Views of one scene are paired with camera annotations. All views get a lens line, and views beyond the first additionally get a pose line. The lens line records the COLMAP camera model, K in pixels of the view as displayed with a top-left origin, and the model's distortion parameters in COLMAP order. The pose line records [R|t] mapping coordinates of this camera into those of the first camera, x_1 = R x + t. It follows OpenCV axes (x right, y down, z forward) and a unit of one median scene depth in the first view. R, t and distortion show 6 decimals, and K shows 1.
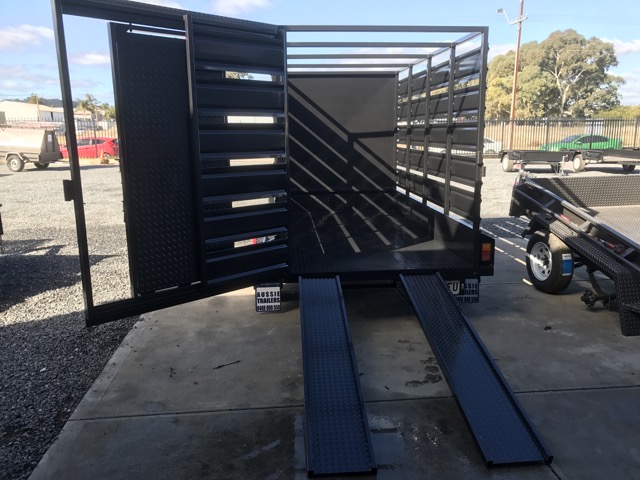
lens RADIAL K [[525.3, 0, 325.5], [0, 525.3, 237.5], [0, 0, 1]] dist [-0.001655, 0.039476]
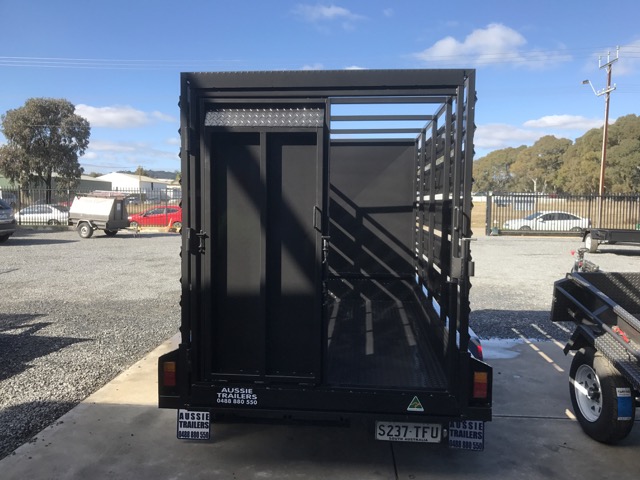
lens RADIAL K [[525.3, 0, 325.5], [0, 525.3, 237.5], [0, 0, 1]] dist [-0.001655, 0.039476]
pose [[0.986800, 0.026180, -0.159815, 0.193201], [-0.047258, 0.990446, -0.129548, -0.058974], [0.154897, 0.135390, 0.978609, 0.249302]]
